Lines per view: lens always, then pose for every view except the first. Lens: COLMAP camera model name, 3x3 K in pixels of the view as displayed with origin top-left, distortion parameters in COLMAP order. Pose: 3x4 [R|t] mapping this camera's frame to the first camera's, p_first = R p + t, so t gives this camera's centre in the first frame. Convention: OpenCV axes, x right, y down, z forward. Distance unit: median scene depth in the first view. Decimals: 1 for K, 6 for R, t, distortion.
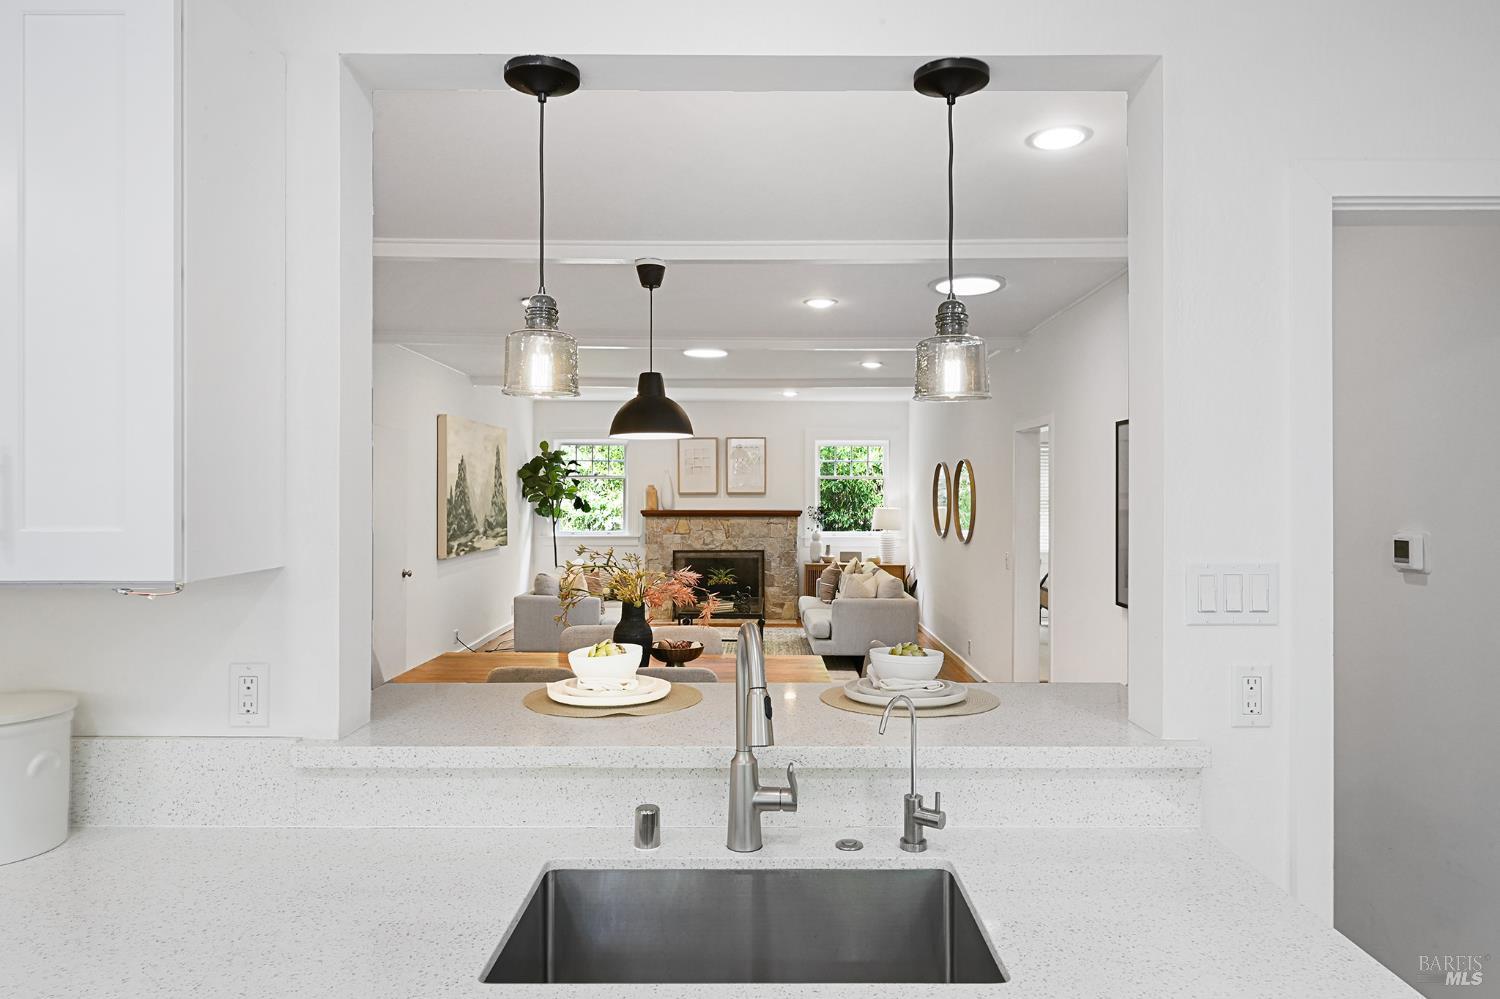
lens RADIAL K [[956.4, 0, 757.1], [0, 956.4, 494.0], [0, 0, 1]] dist [0.046306, -0.054423]
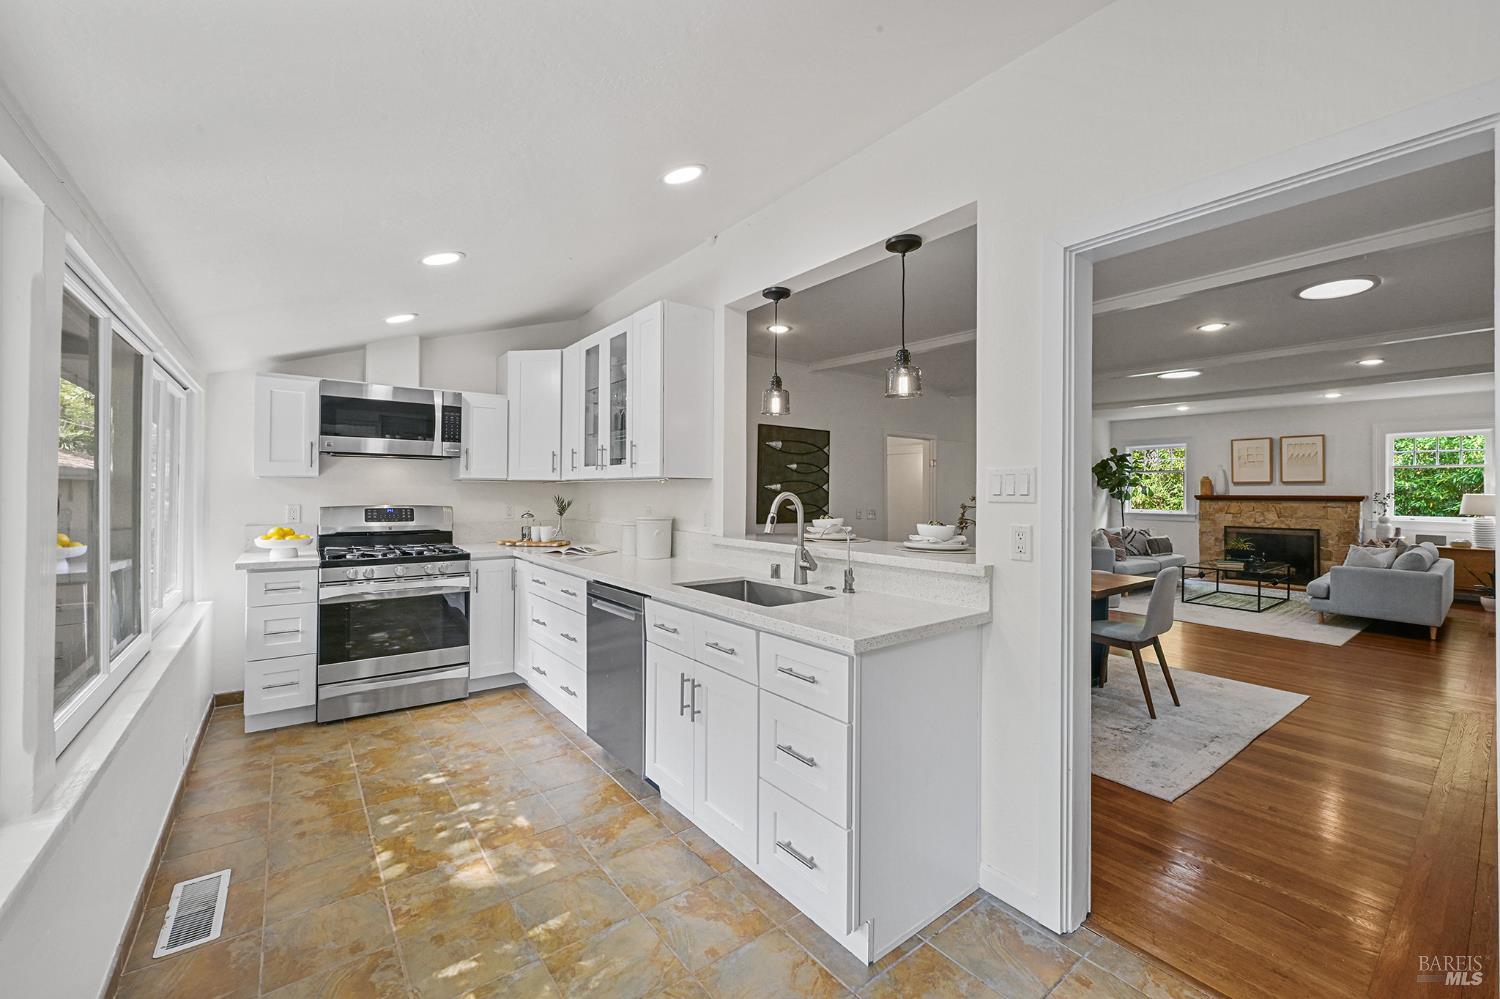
lens RADIAL K [[593.0, 0, 753.8], [0, 593.0, 494.2], [0, 0, 1]] dist [-0.001891, -0.000188]
pose [[0.626036, 0.005641, -0.779773, 0.199533], [-0.004638, 0.999983, 0.003511, 0.022251], [0.779780, 0.001419, 0.626052, -0.014087]]
